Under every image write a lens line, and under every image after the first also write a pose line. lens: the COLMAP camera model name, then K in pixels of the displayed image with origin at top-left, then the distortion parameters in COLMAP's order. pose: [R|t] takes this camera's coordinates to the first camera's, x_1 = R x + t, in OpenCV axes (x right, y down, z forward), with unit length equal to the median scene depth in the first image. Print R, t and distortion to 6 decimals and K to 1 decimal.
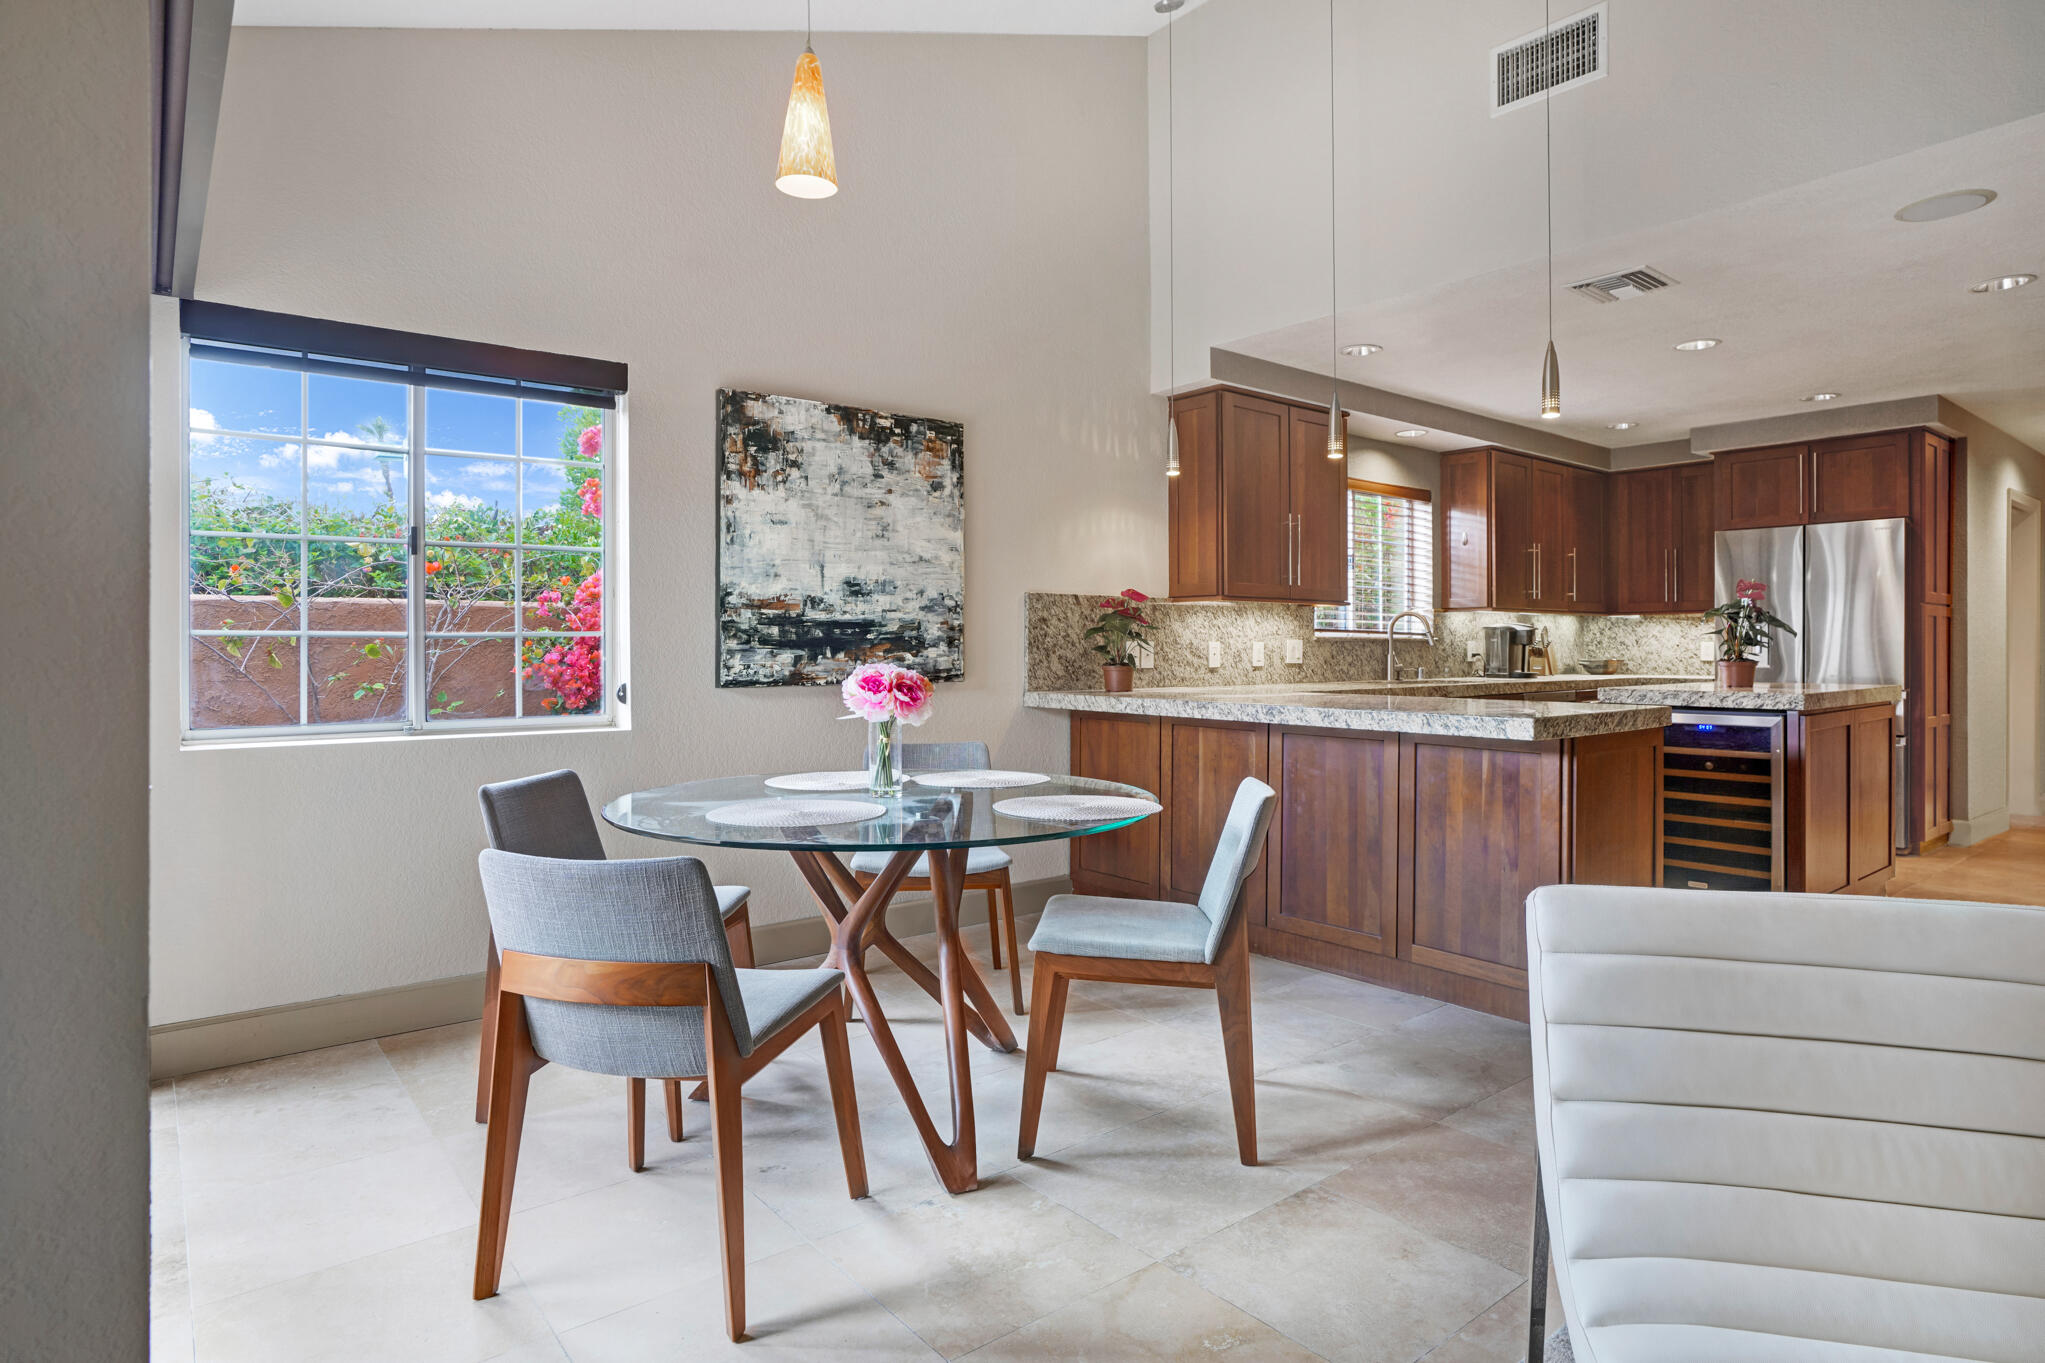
lens RADIAL K [[1124.7, 0, 1021.5], [0, 1124.7, 643.6], [0, 0, 1]] dist [-0.070443, 0.044222]
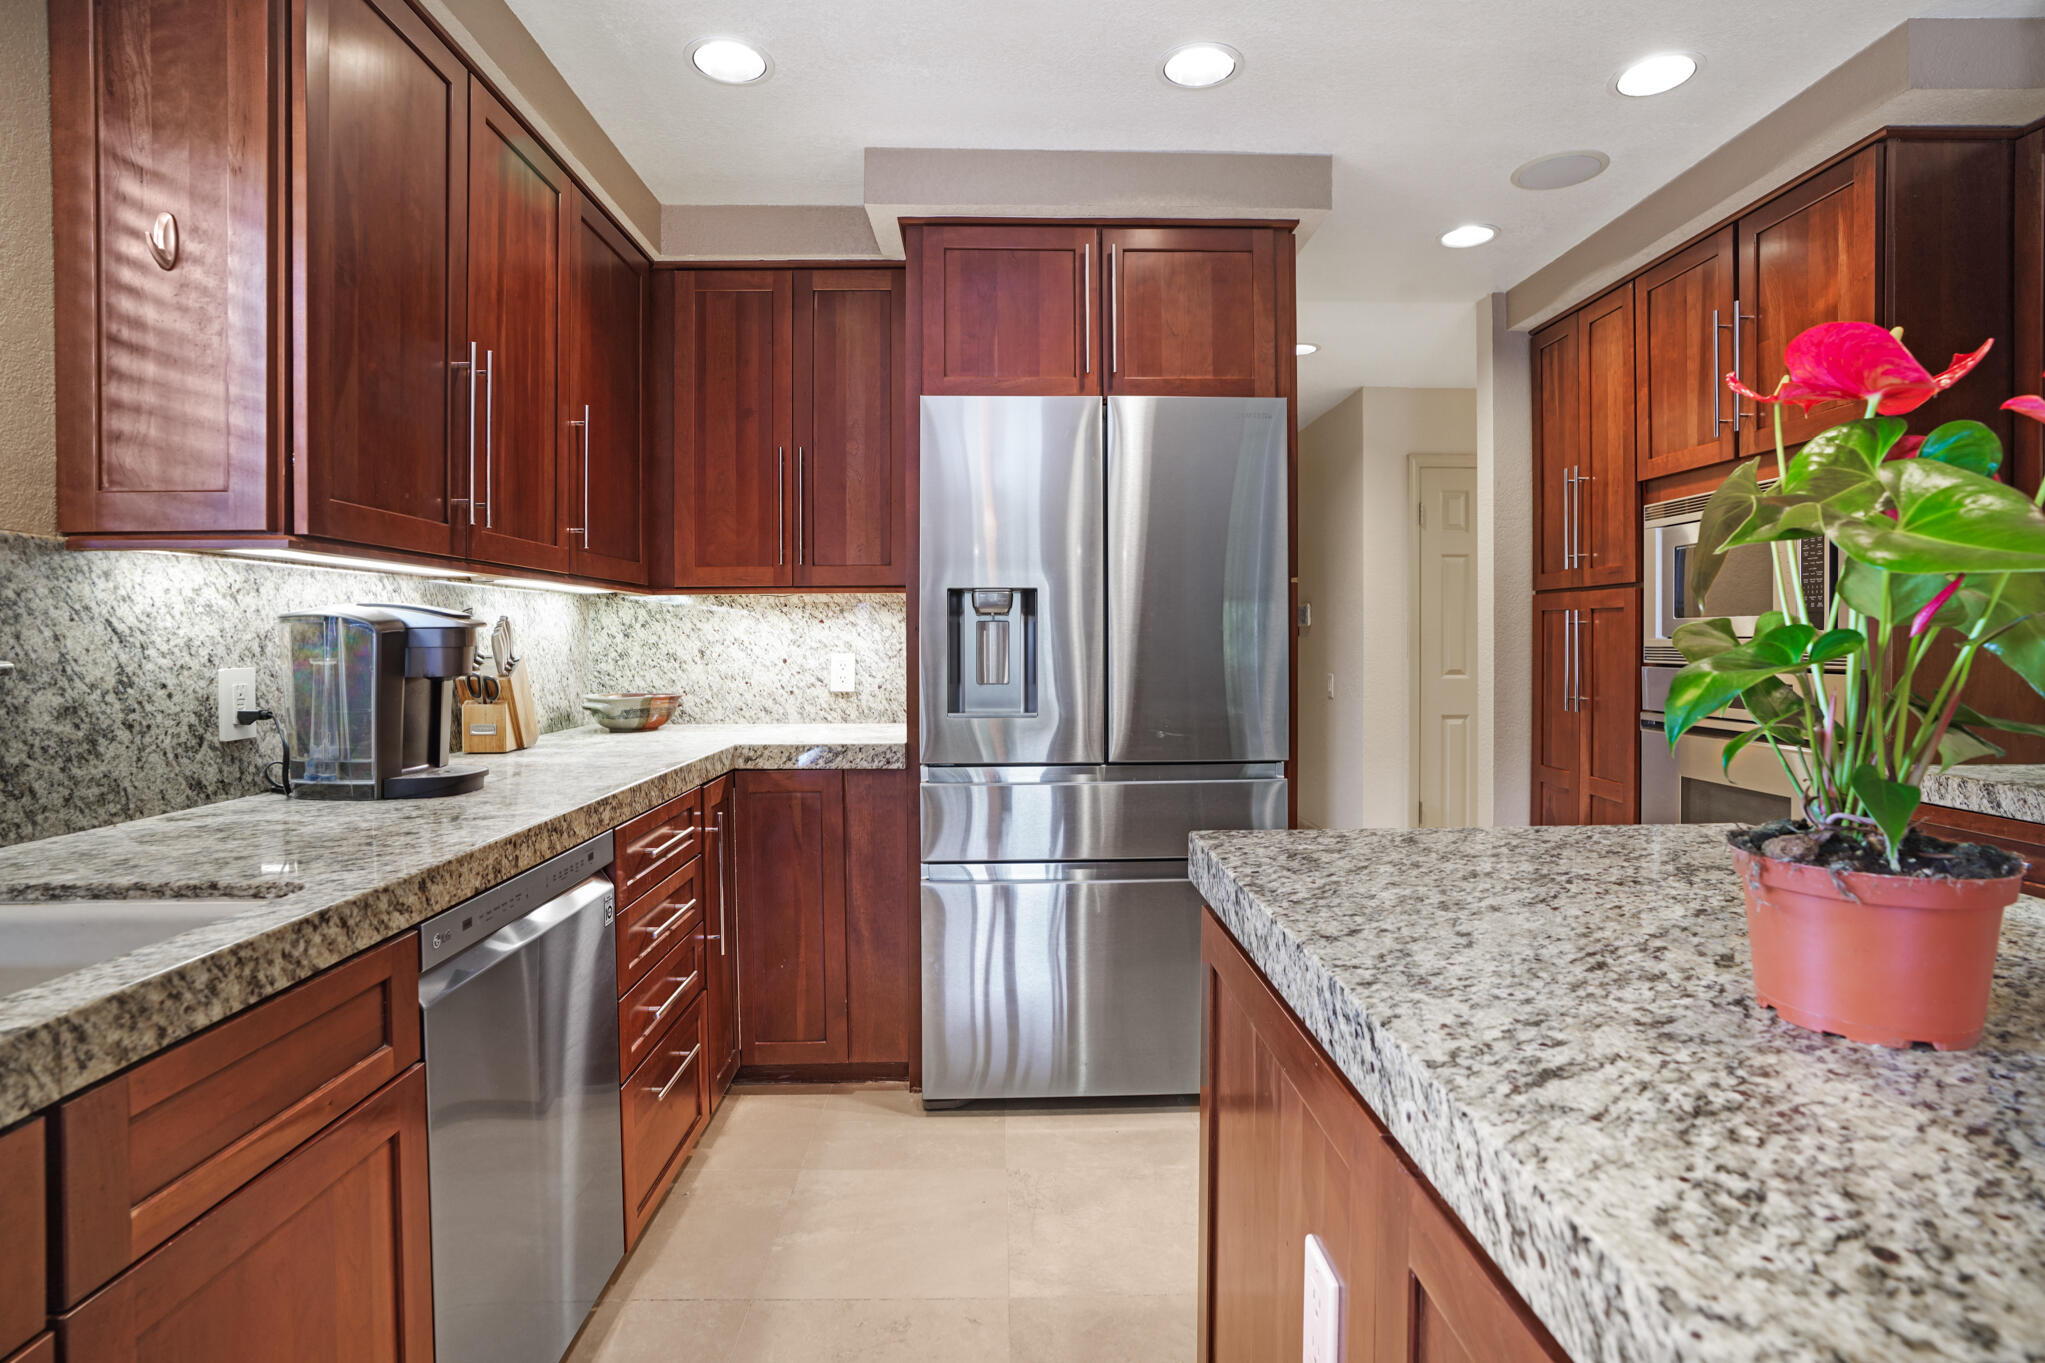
lens RADIAL K [[1028.2, 0, 1029.4], [0, 1028.2, 645.9], [0, 0, 1]] dist [-0.063666, 0.024483]
pose [[0.596341, -0.008384, 0.802687, 0.336189], [0.002696, 0.999961, 0.008442, -0.009181], [-0.802727, -0.002871, 0.596340, 0.723698]]
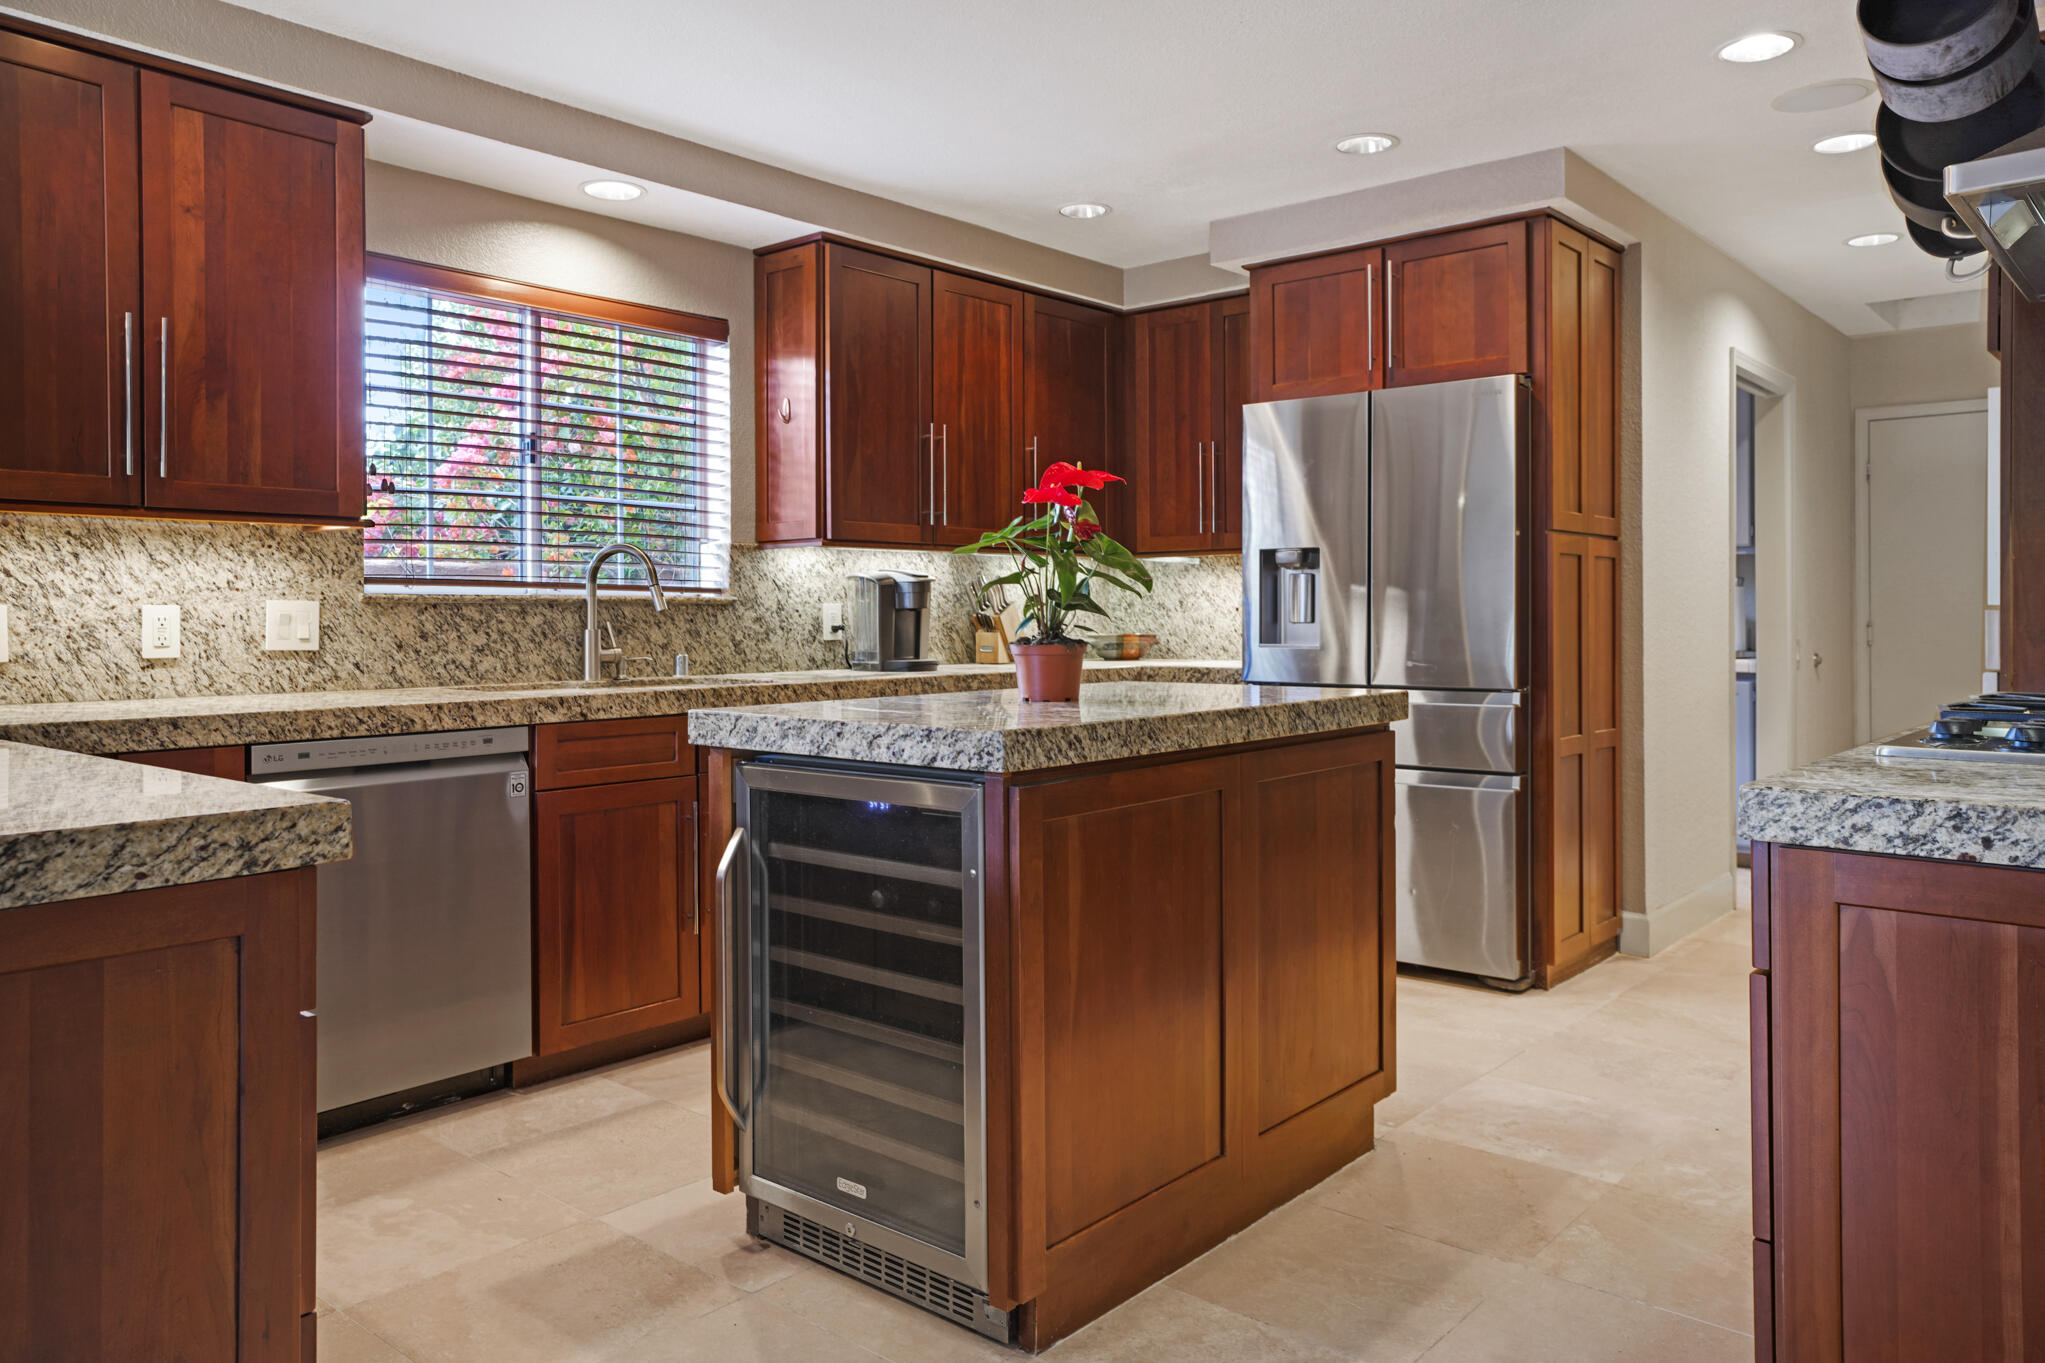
lens RADIAL K [[1444.1, 0, 1028.2], [0, 1444.1, 610.9], [0, 0, 1]] dist [0.003678, 0.000737]
pose [[0.981879, -0.004154, 0.189462, 0.378671], [0.003966, 0.999991, 0.001371, 0.001117], [-0.189466, -0.000595, 0.981887, 0.297334]]
